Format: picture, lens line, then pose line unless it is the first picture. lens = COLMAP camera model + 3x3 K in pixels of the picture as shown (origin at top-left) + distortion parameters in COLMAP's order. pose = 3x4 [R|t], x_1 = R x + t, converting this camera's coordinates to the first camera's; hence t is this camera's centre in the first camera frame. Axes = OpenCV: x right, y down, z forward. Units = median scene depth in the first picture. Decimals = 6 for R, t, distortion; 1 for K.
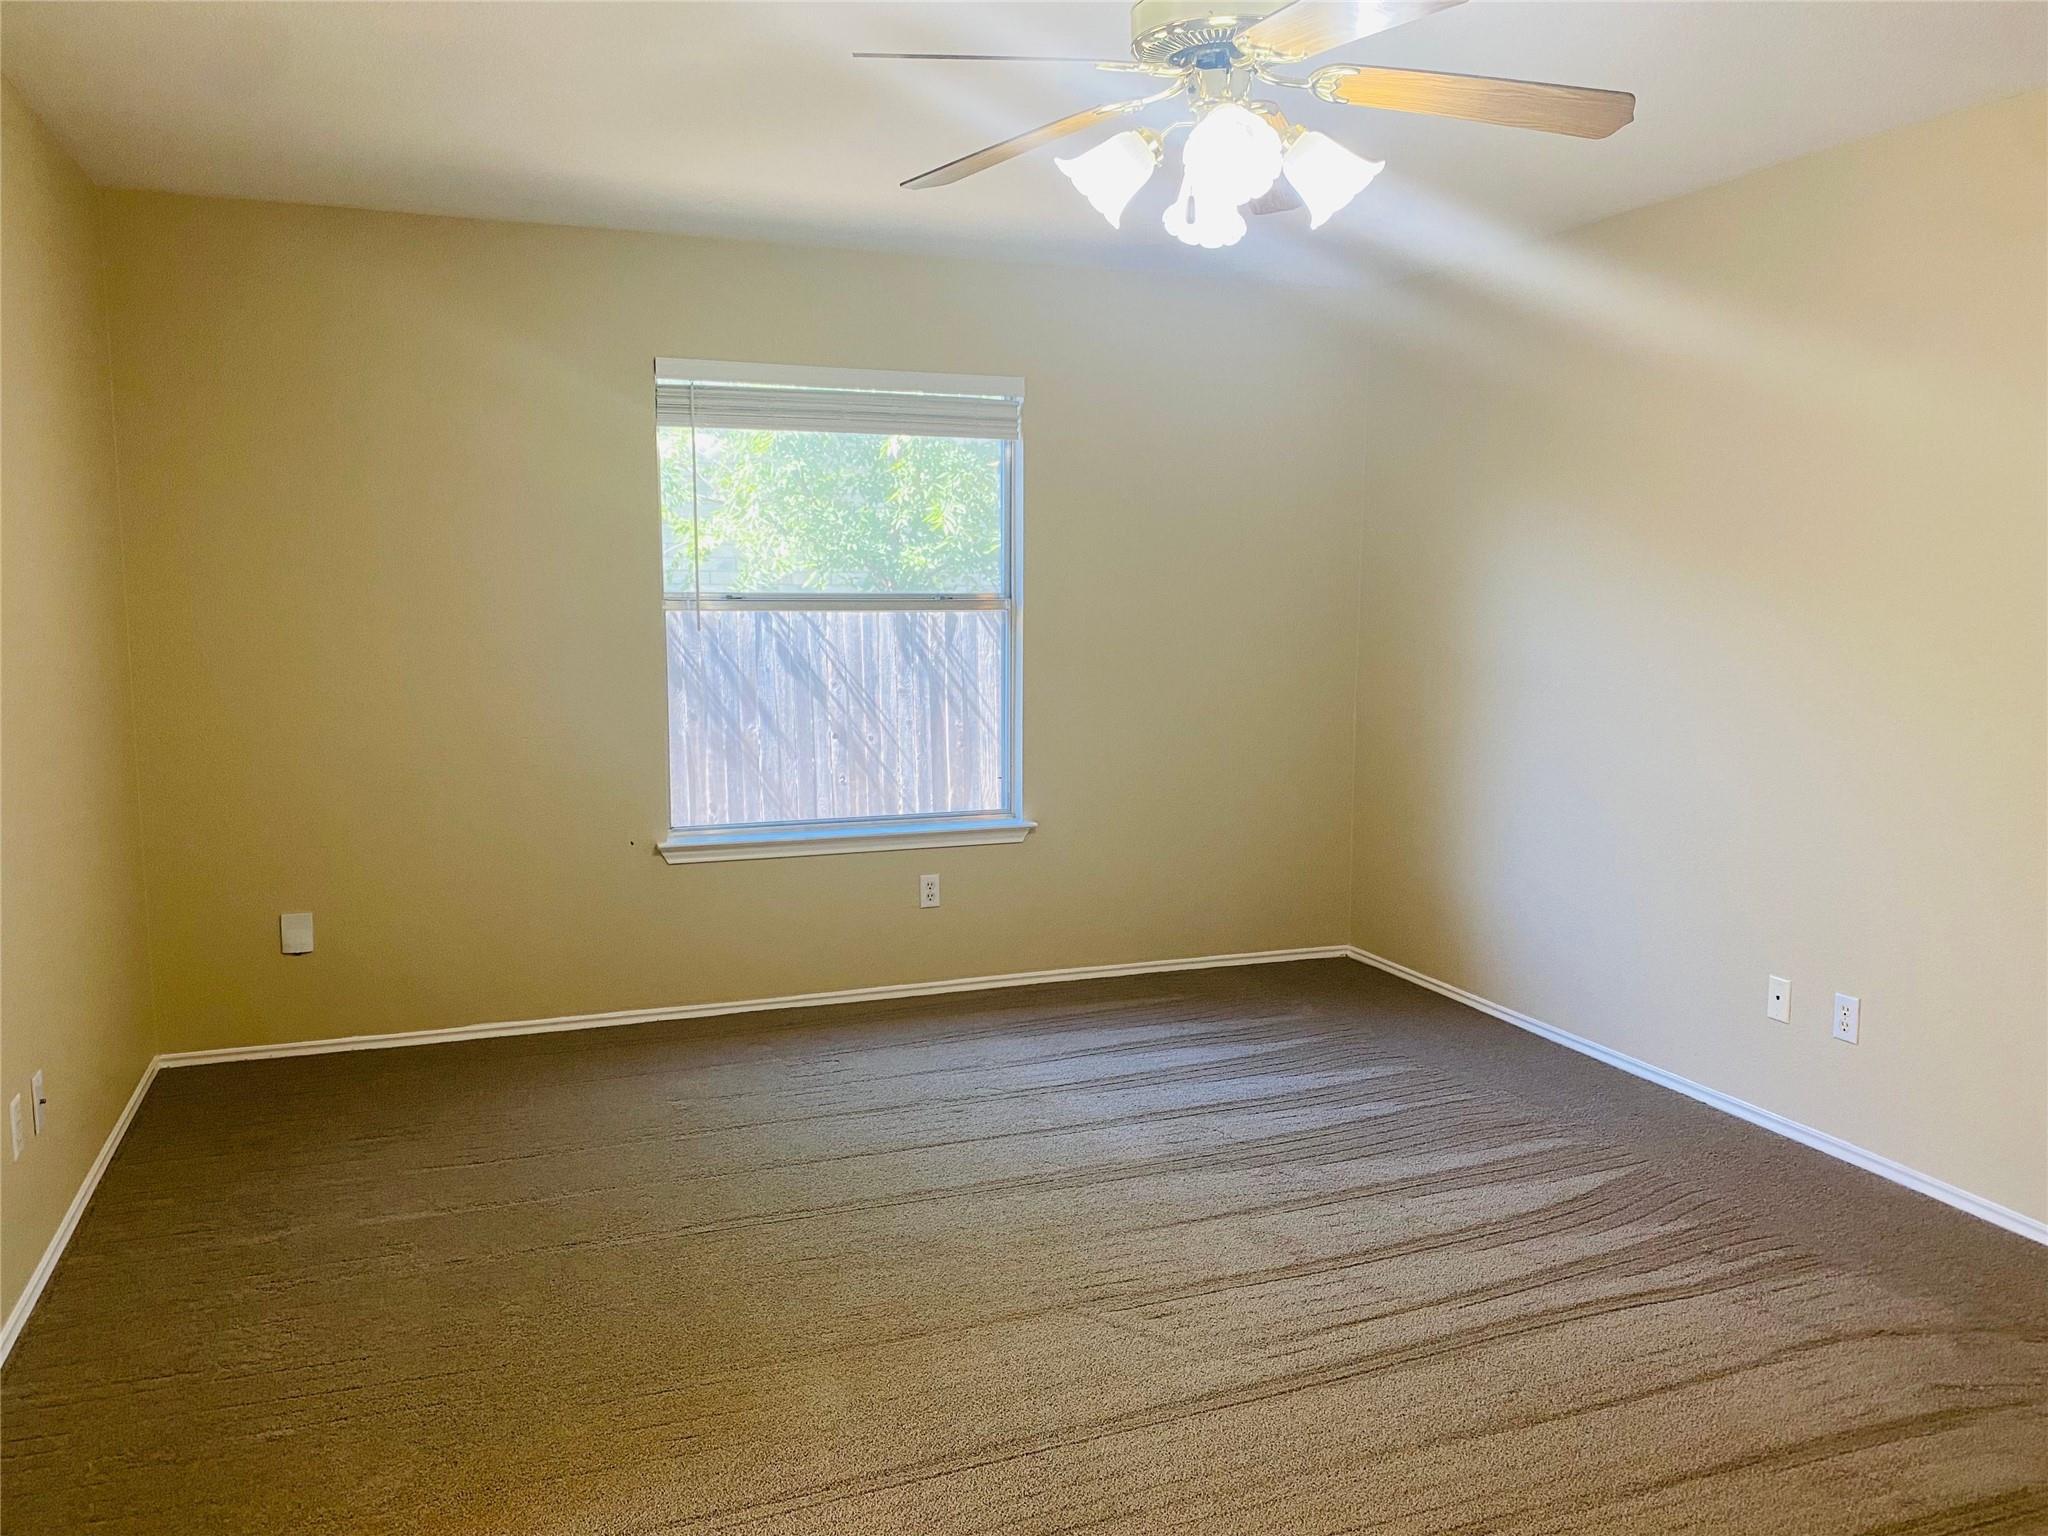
lens RADIAL K [[1532.3, 0, 1016.5], [0, 1532.3, 773.6], [0, 0, 1]] dist [0.029900, -0.060239]
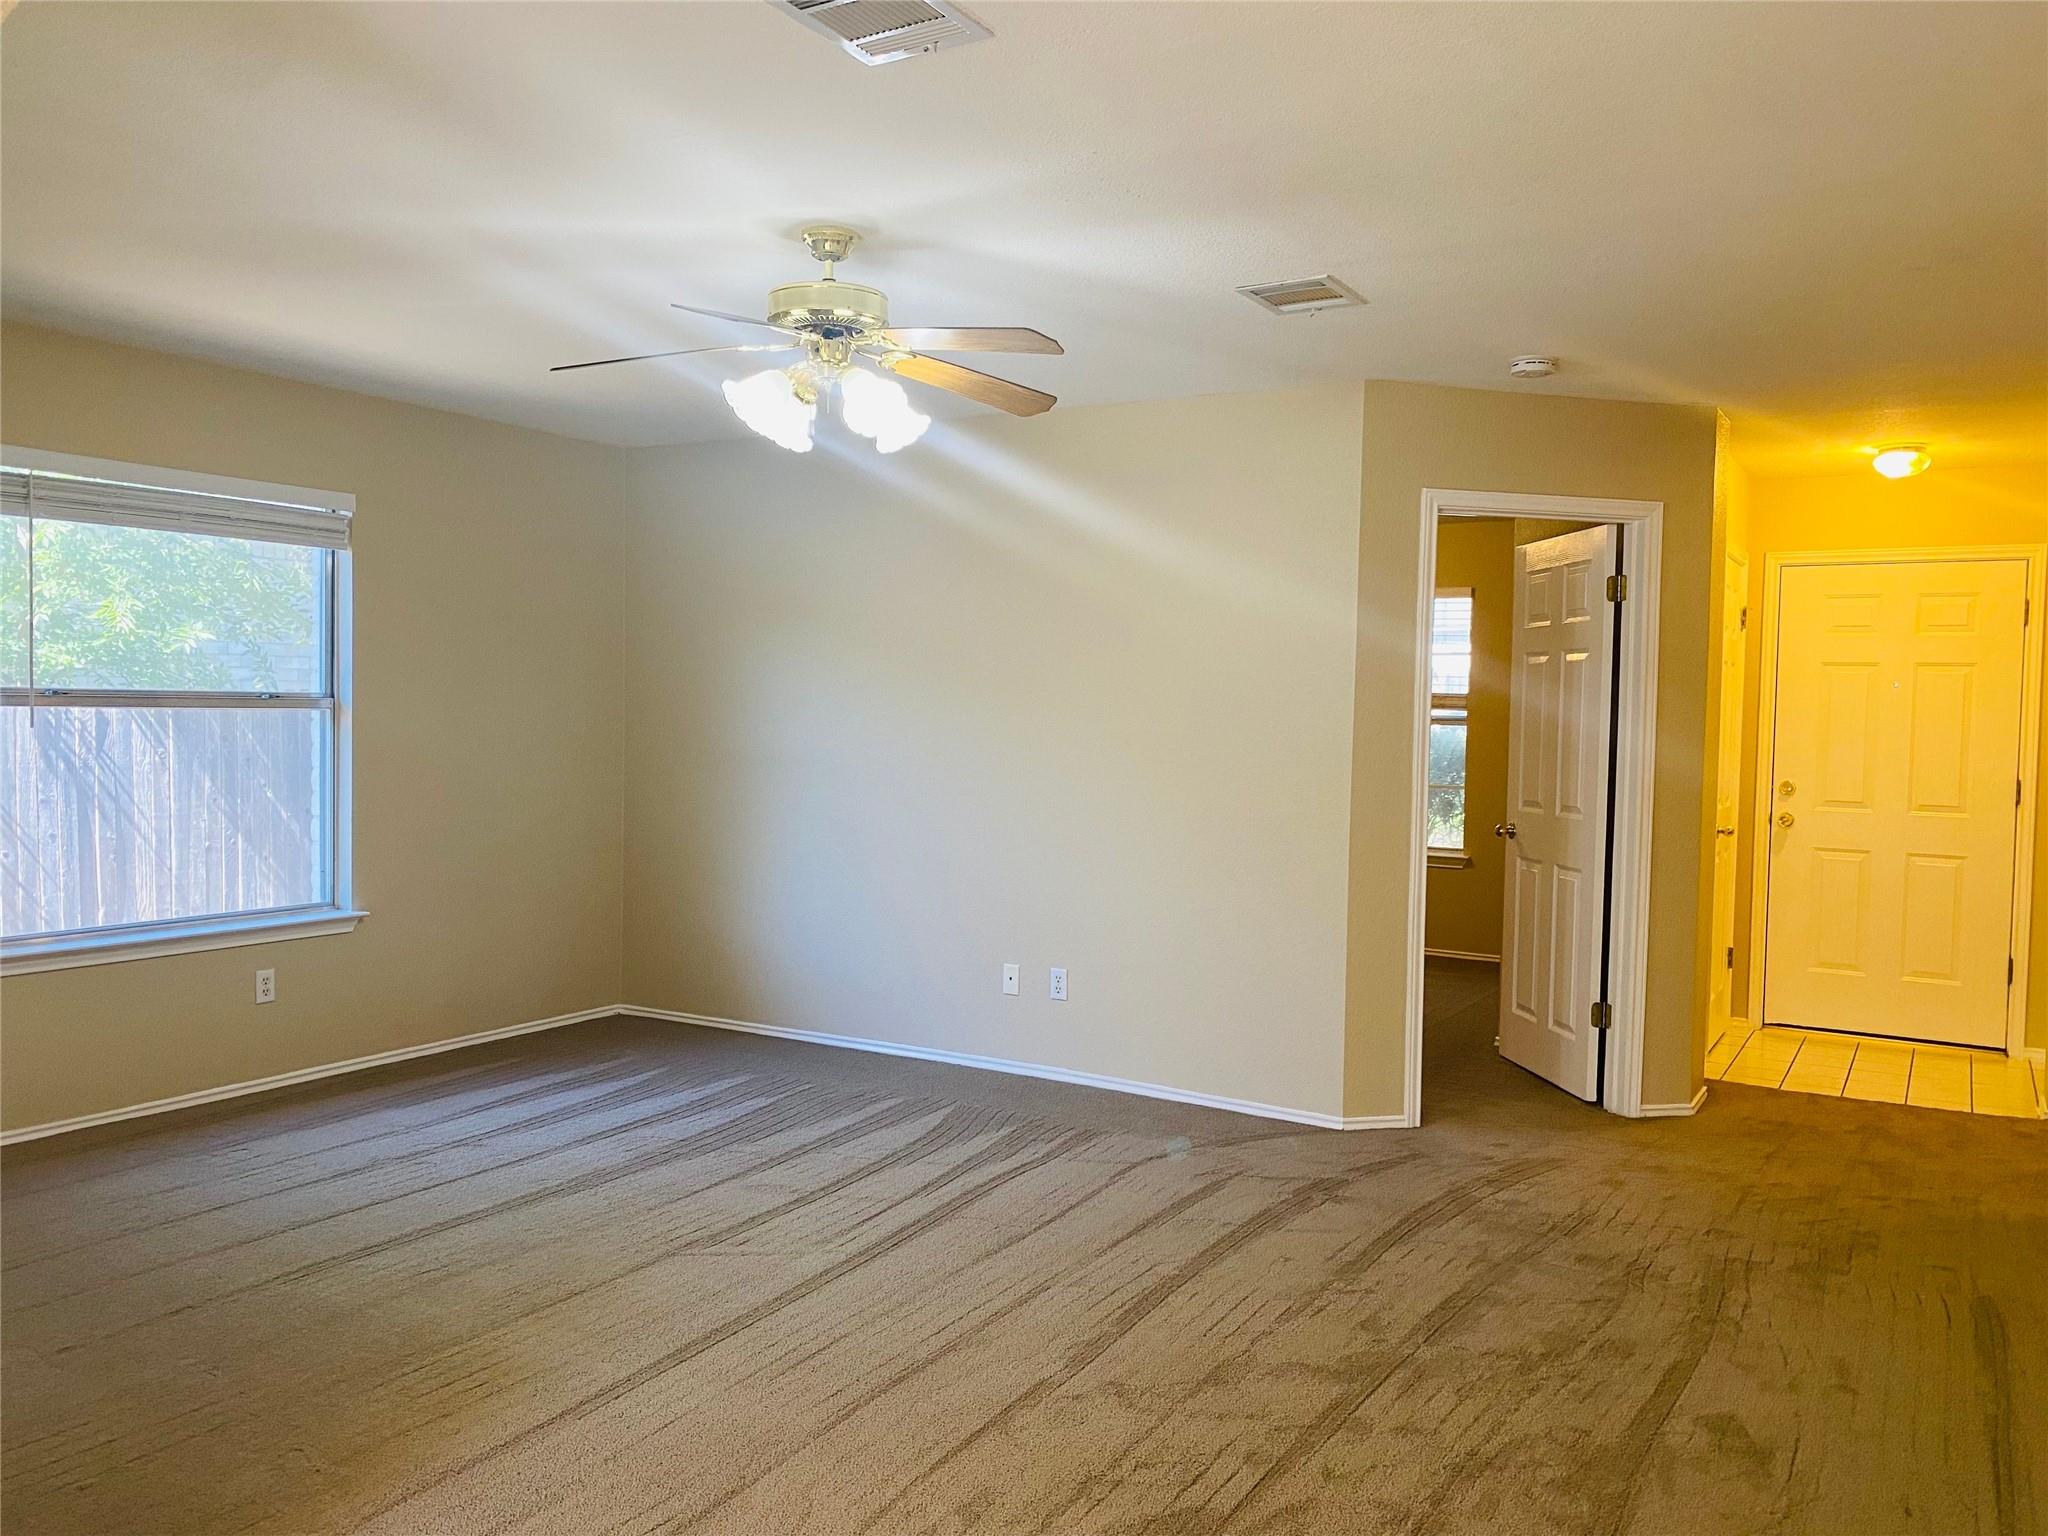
lens RADIAL K [[1532.3, 0, 1016.5], [0, 1532.3, 773.6], [0, 0, 1]] dist [0.029900, -0.060239]
pose [[0.786605, -0.020722, 0.617109, -0.326632], [0.065805, 0.996558, -0.050415, 0.023679], [-0.613940, 0.080266, 0.785261, -0.122395]]
